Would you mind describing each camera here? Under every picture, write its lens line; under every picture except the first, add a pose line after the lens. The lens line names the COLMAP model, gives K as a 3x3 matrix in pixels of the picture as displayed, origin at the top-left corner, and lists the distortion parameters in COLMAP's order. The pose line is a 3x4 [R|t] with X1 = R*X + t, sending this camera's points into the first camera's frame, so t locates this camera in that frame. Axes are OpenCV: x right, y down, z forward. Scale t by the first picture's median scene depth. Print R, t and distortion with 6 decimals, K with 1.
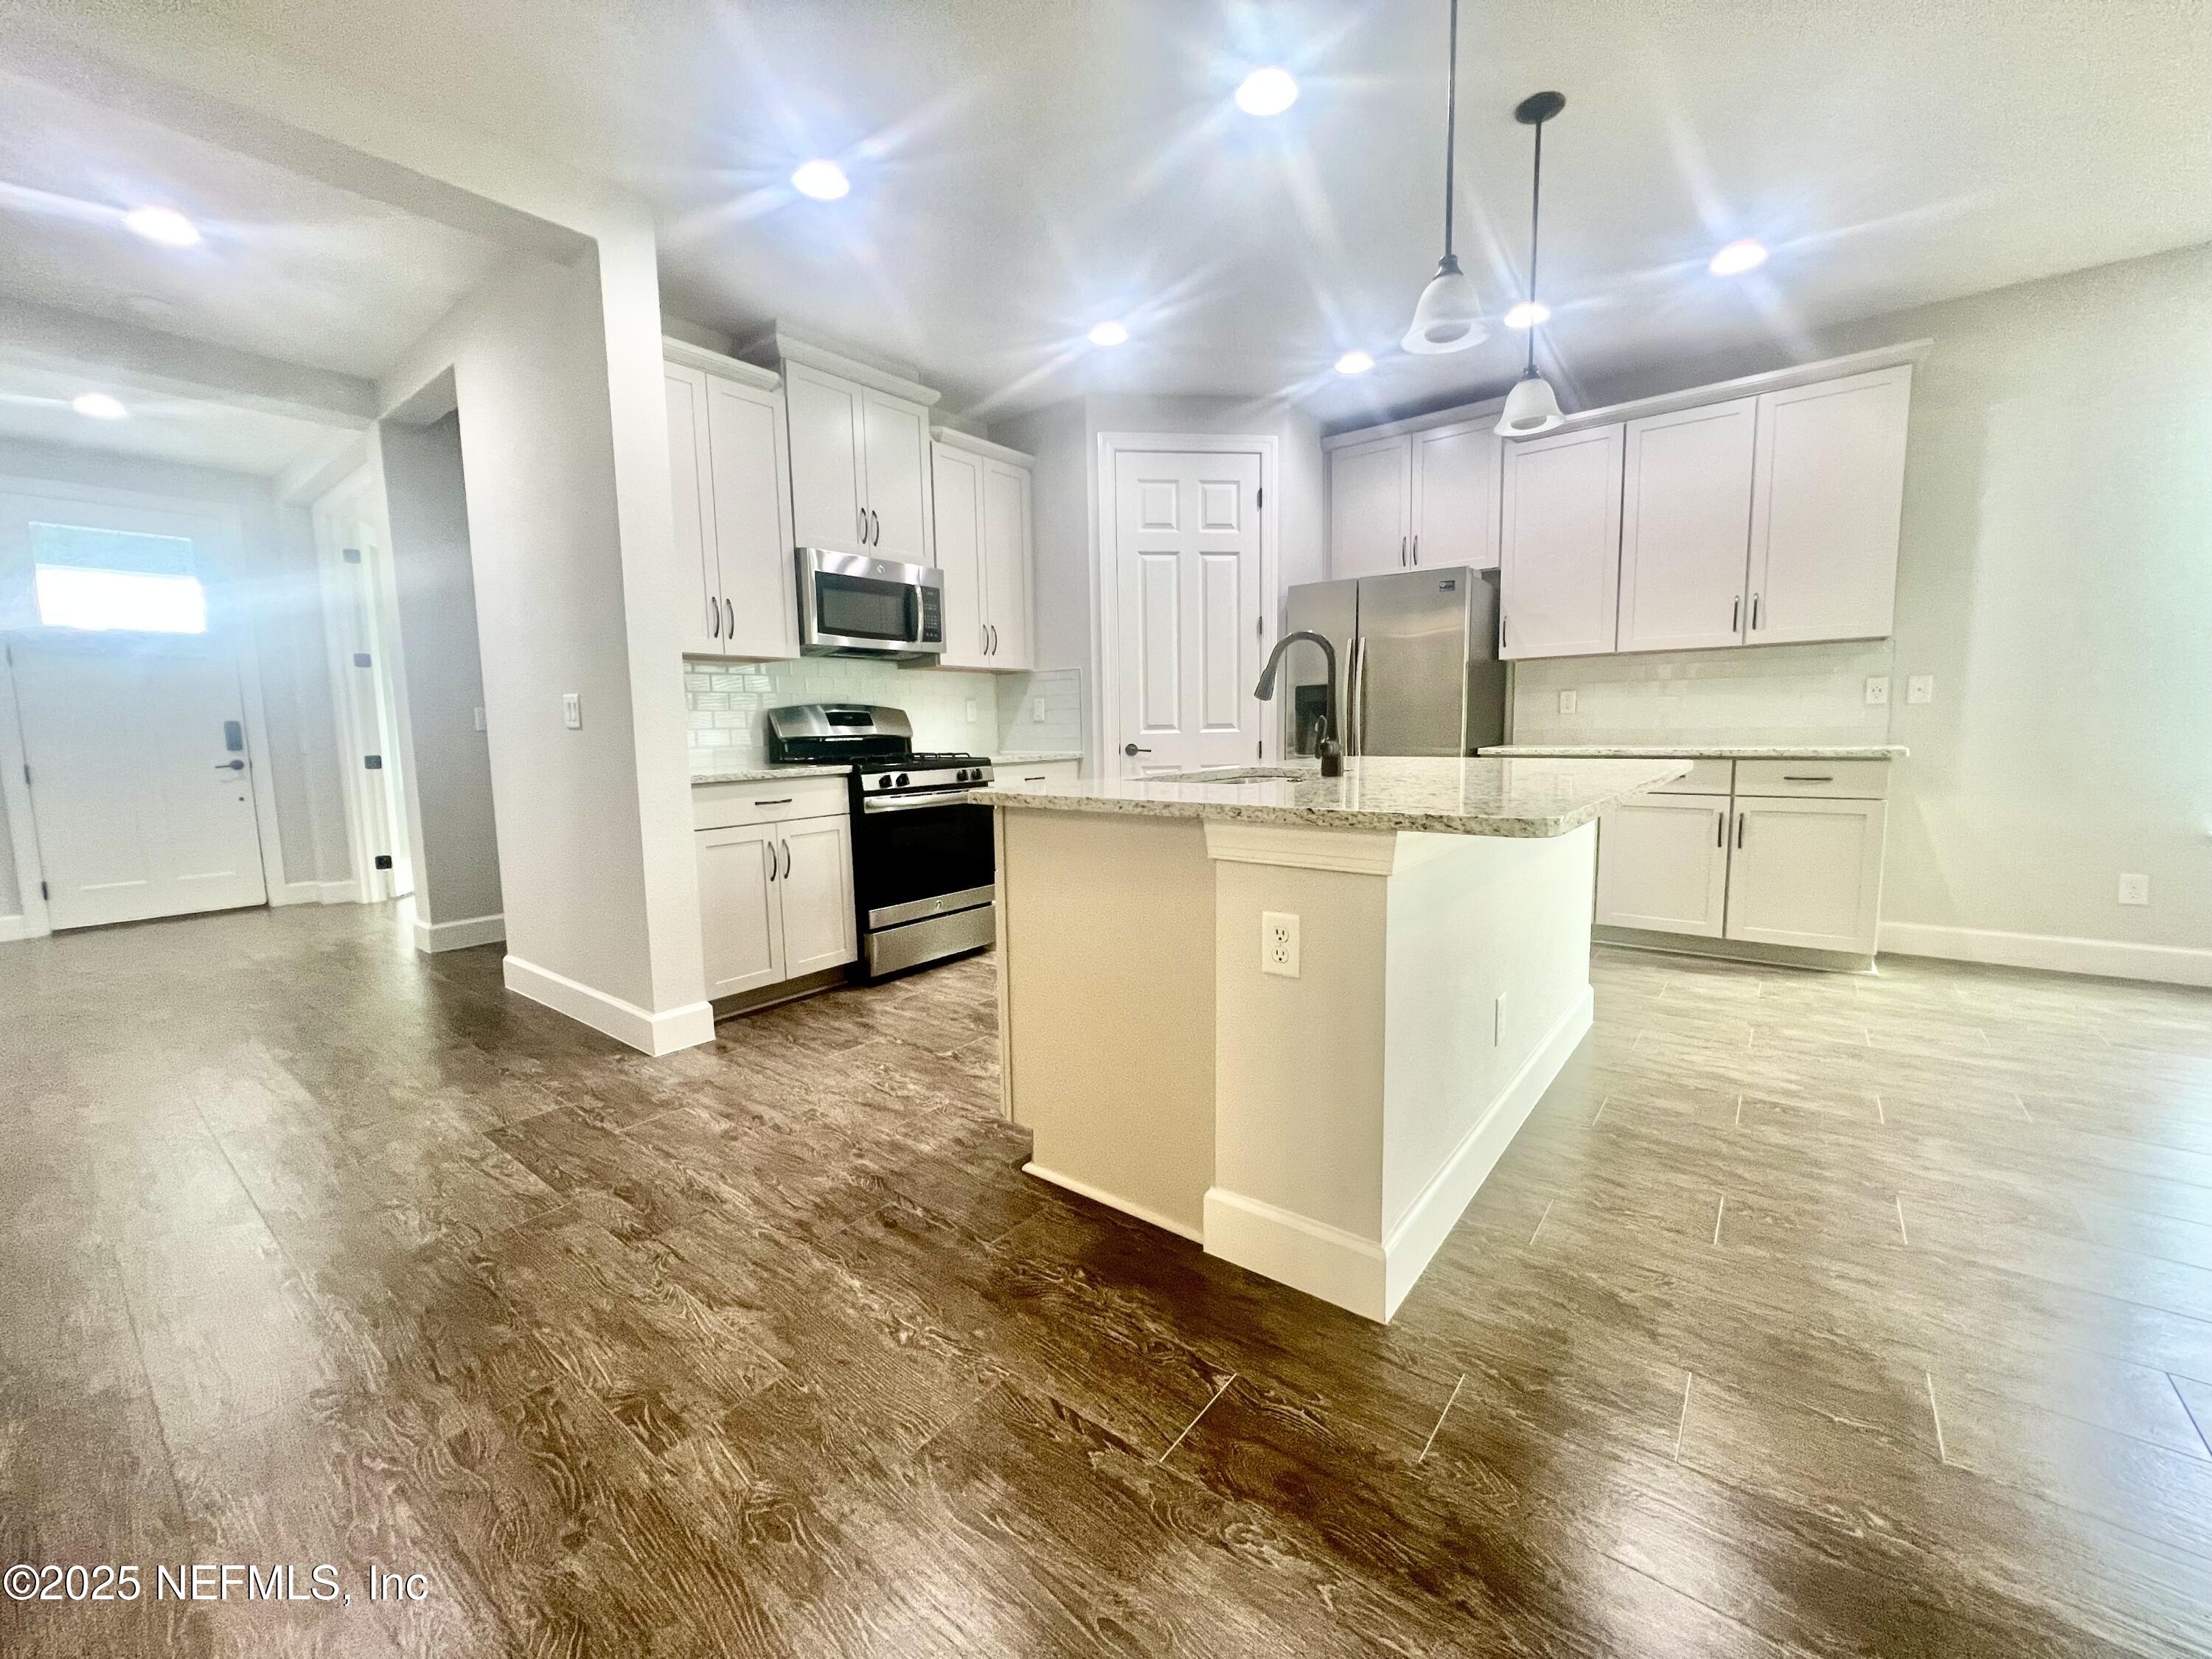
lens RADIAL K [[882.8, 0, 1107.2], [0, 882.8, 822.8], [0, 0, 1]] dist [-0.000210, -0.000216]
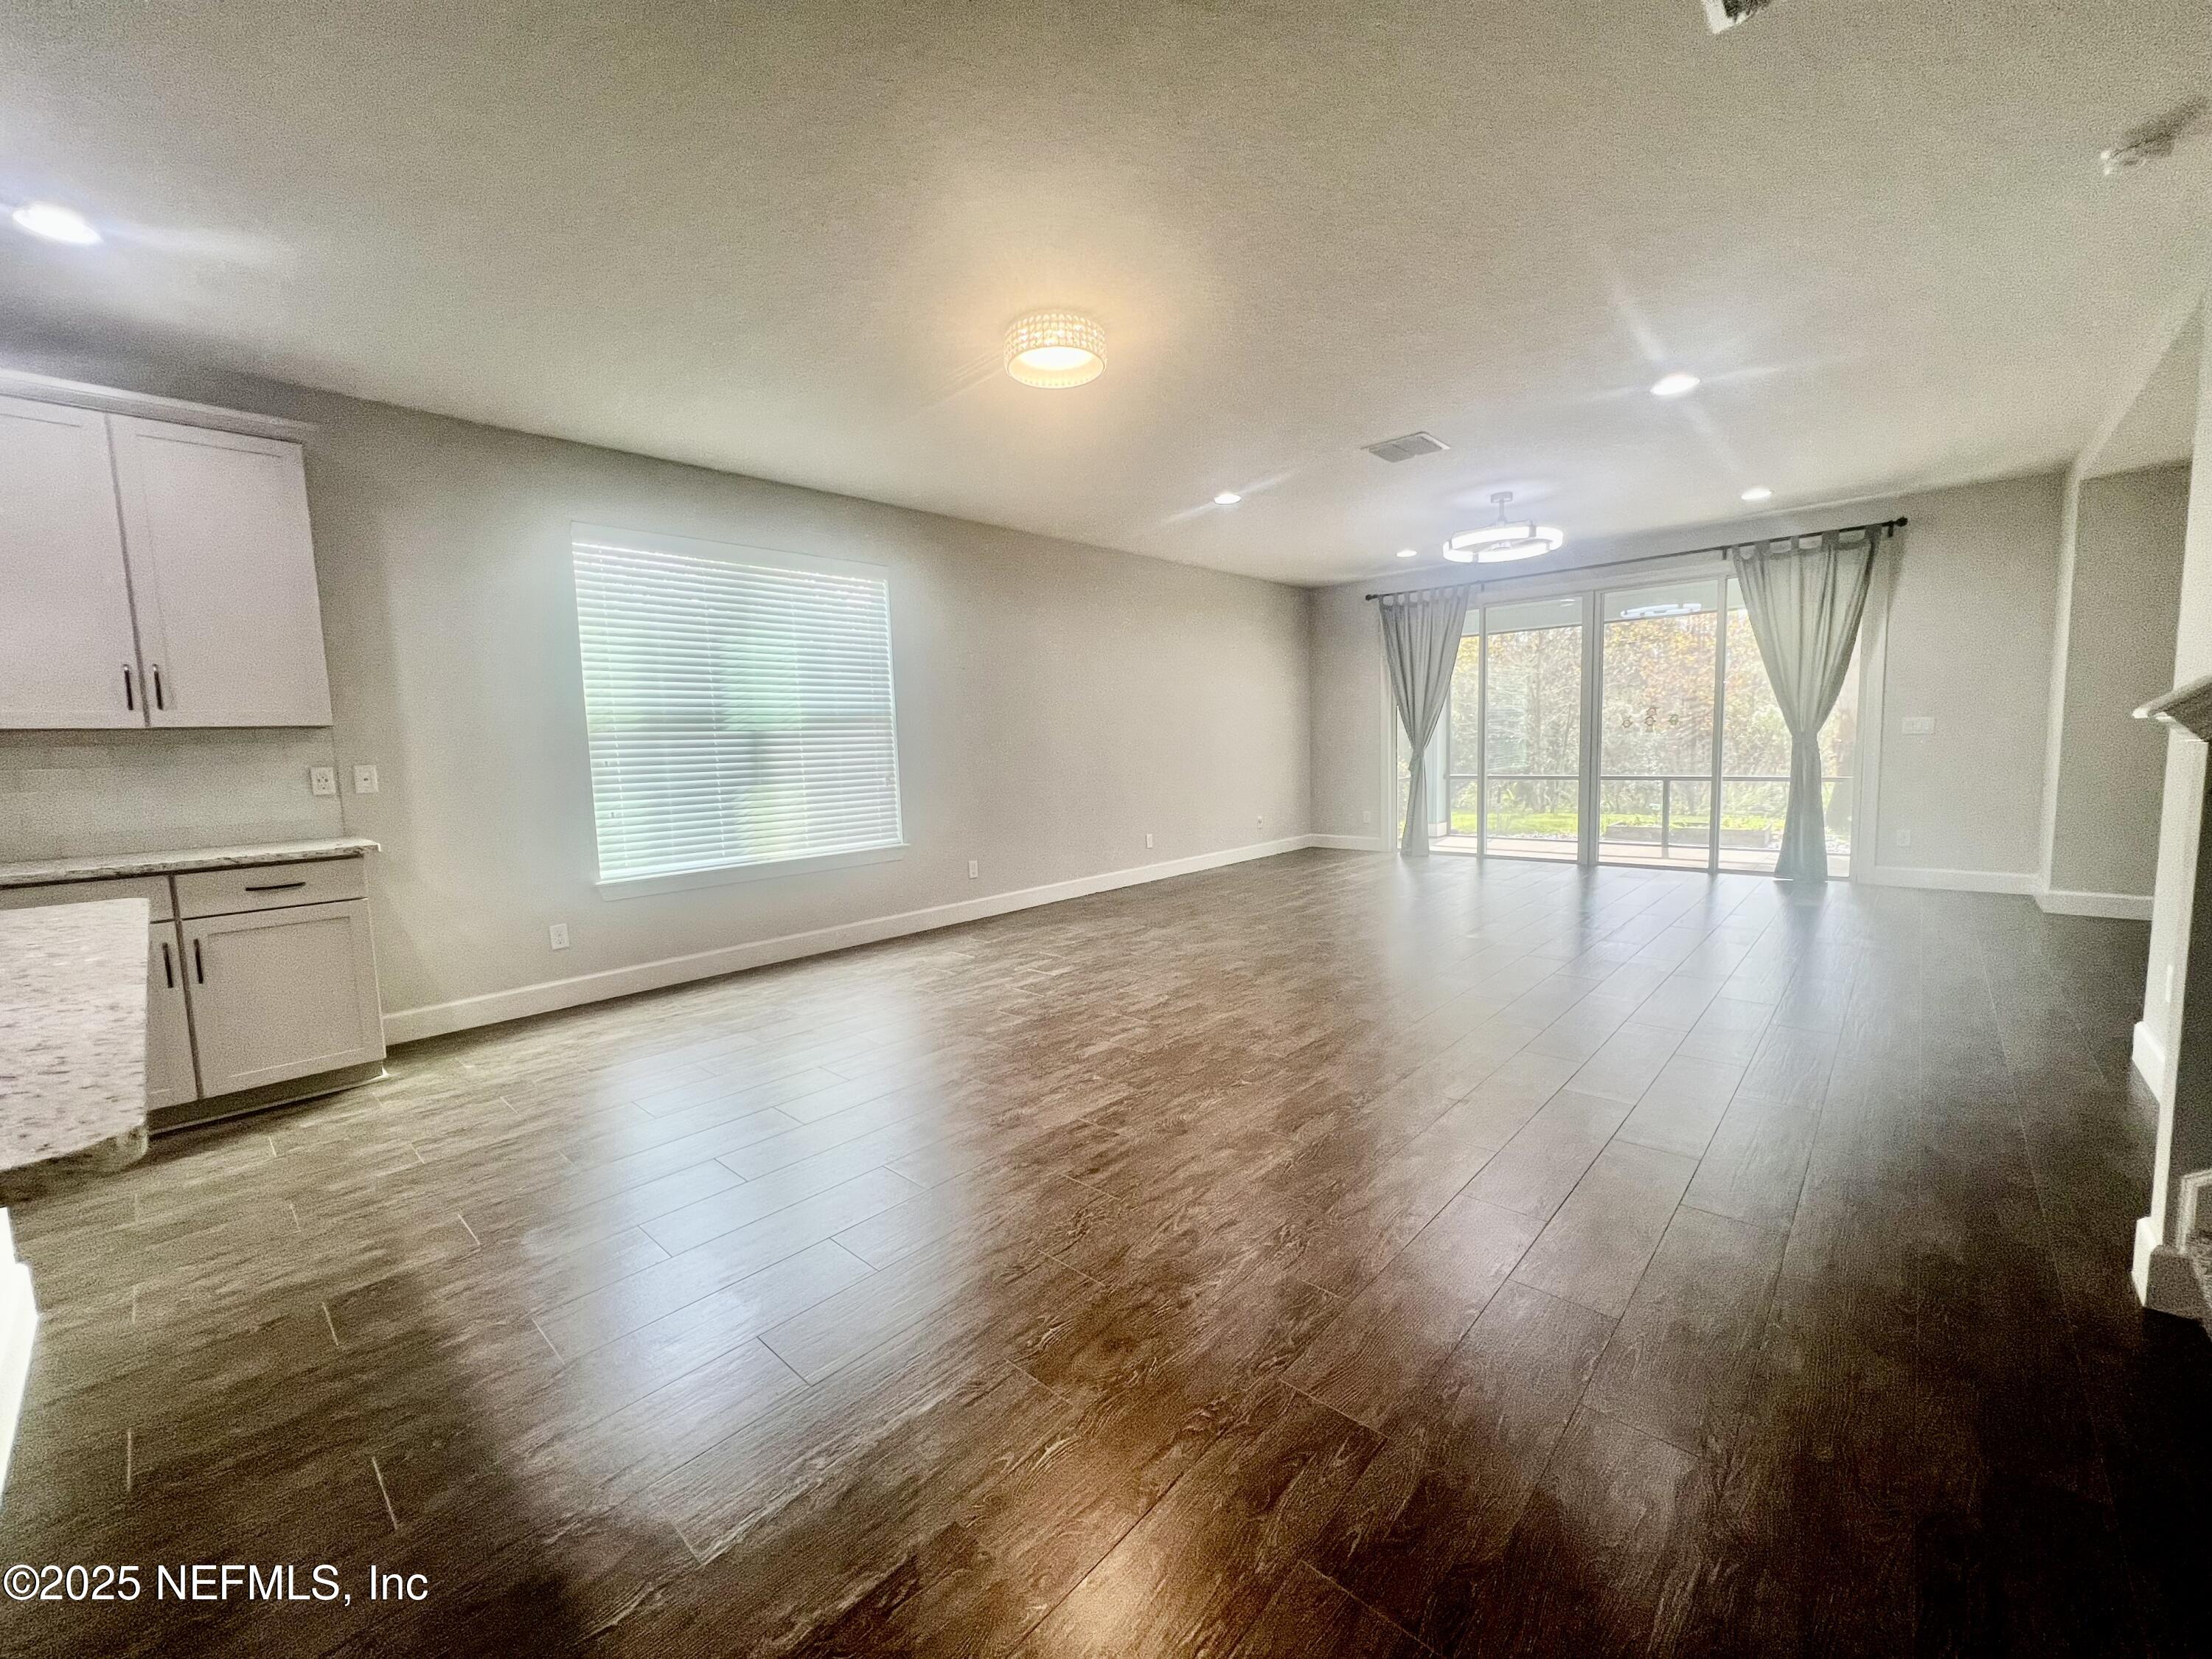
lens RADIAL K [[882.8, 0, 1102.4], [0, 882.8, 823.6], [0, 0, 1]] dist [-0.000210, -0.000216]
pose [[0.084045, -0.076682, 0.993507, 0.004058], [0.141019, 0.987915, 0.064321, -0.051410], [-0.986433, 0.134697, 0.093843, 0.105778]]
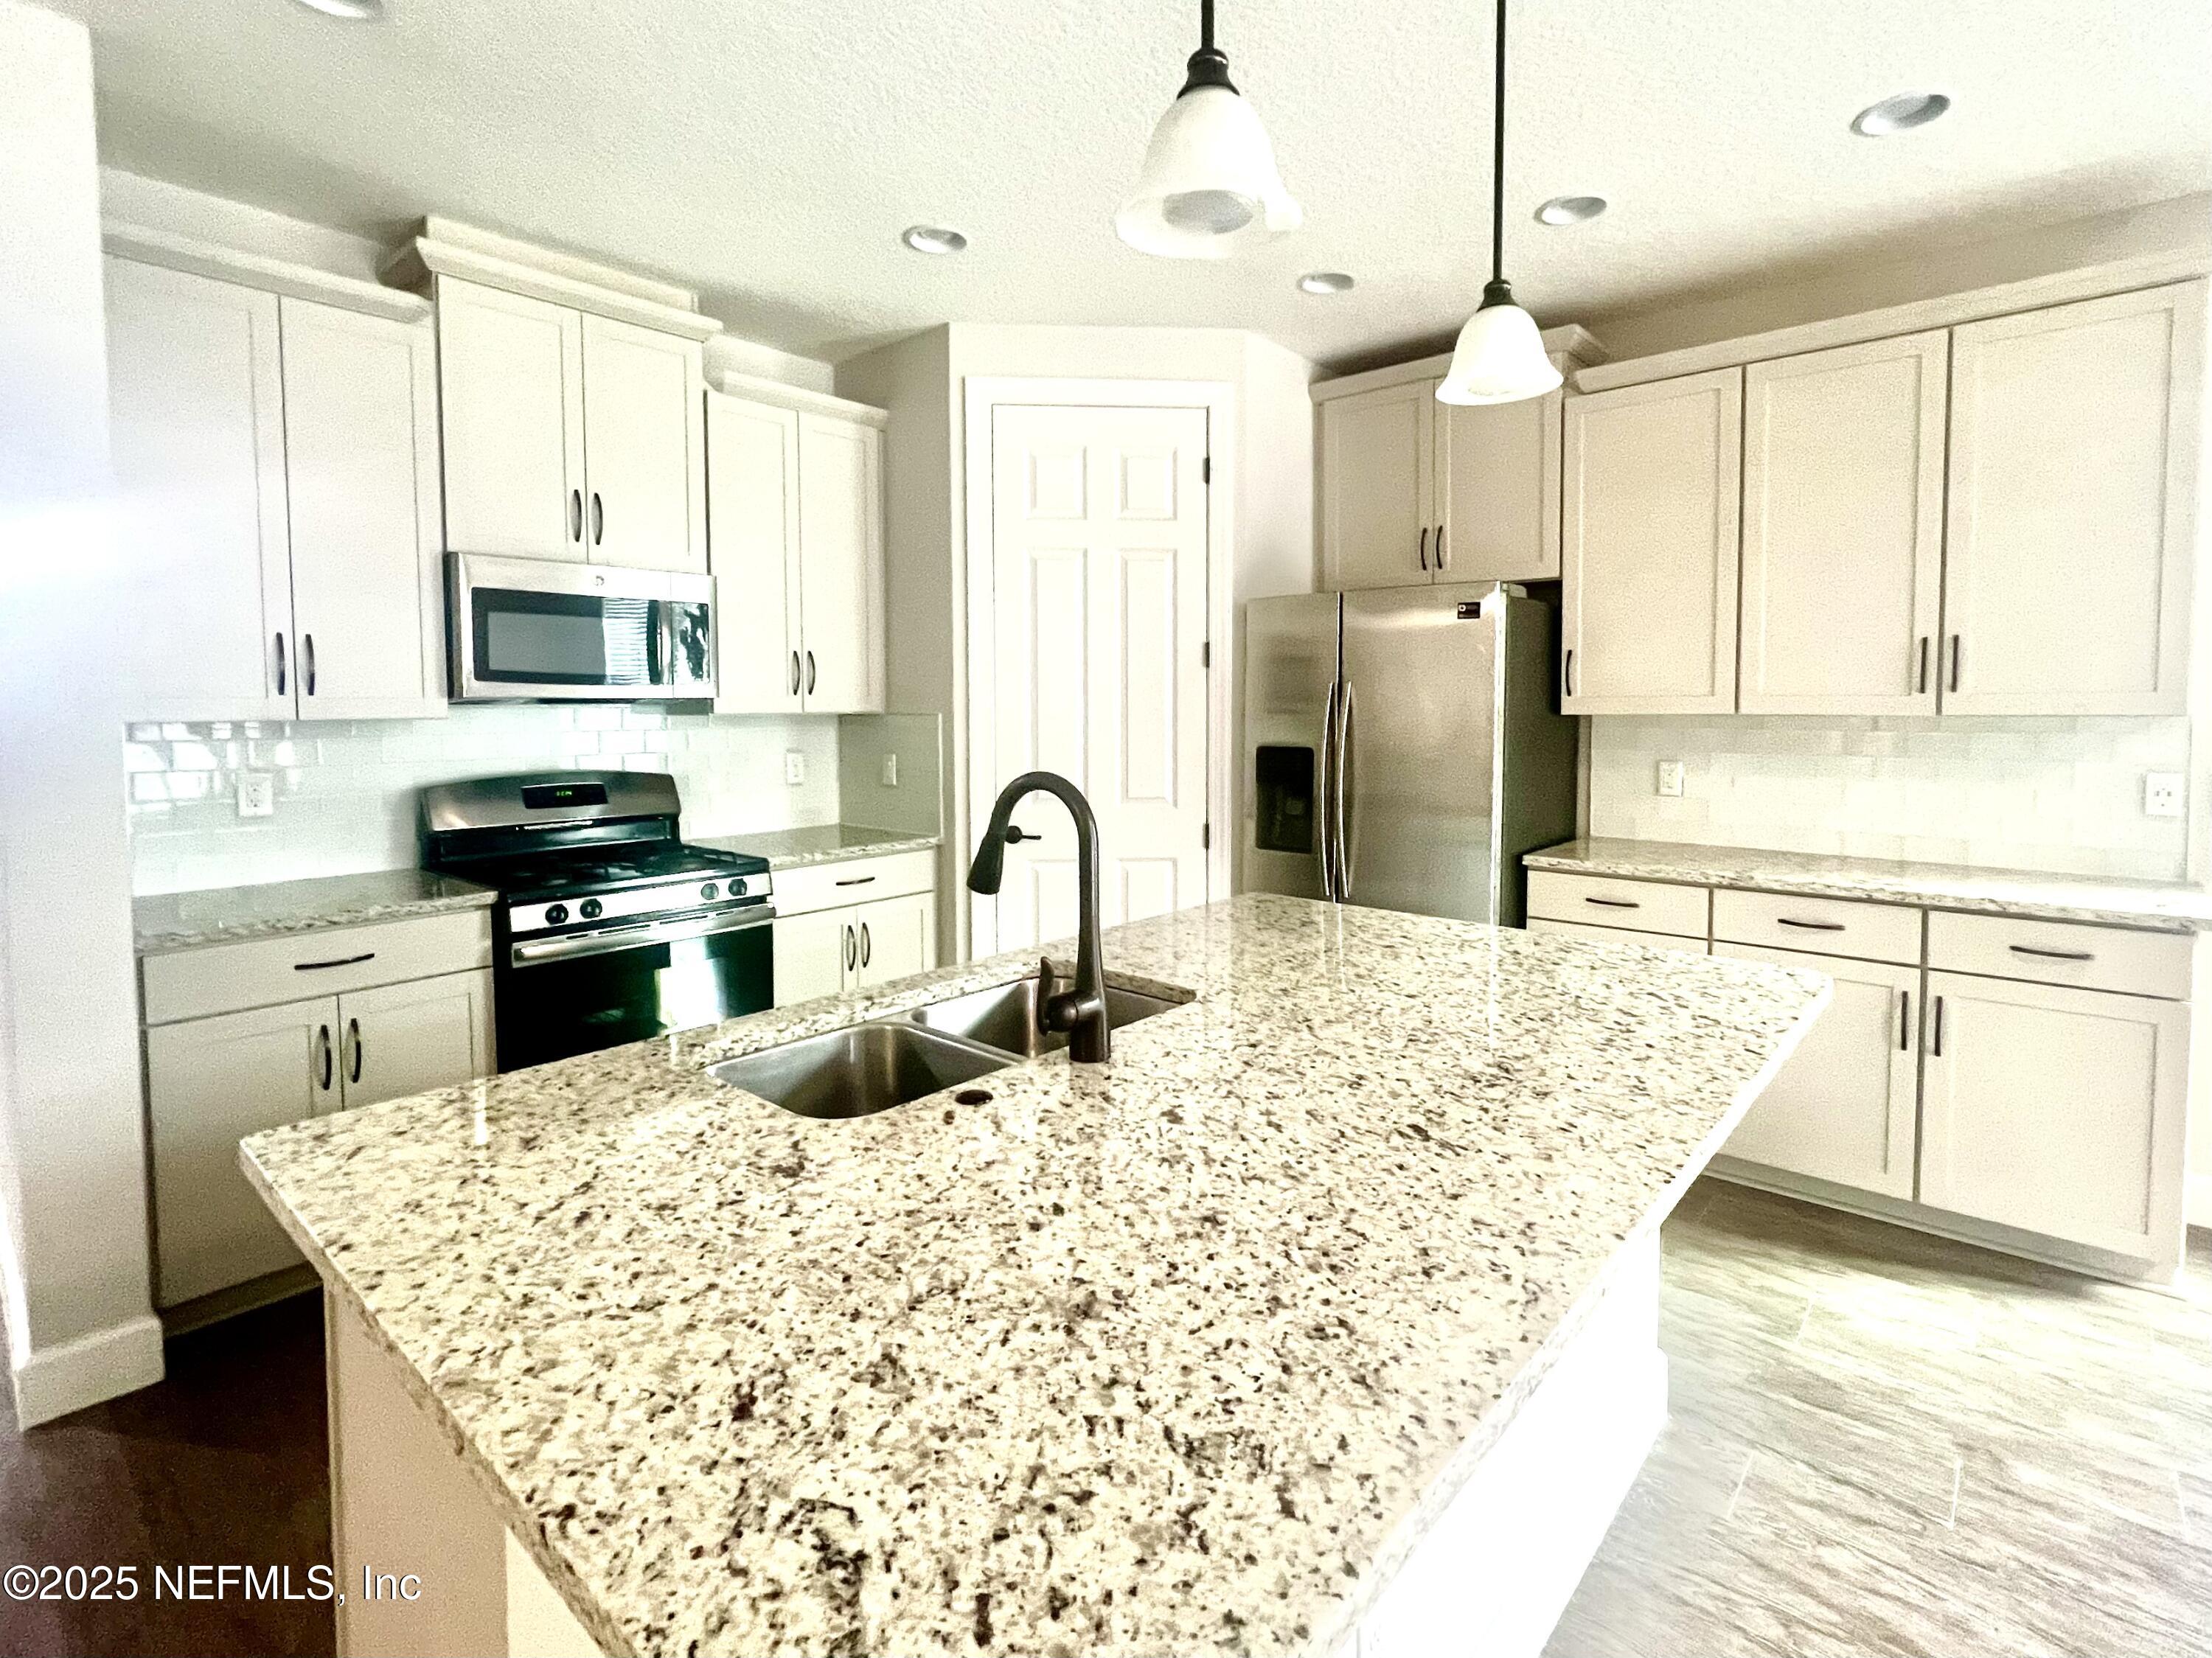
lens RADIAL K [[1070.3, 0, 1125.0], [0, 1070.3, 759.6], [0, 0, 1]] dist [-0.003788, 0.001180]
pose [[0.998849, 0.019116, -0.043982, 0.192142], [-0.021583, 0.998179, -0.056328, -0.123856], [0.042825, 0.057212, 0.997443, 0.238384]]
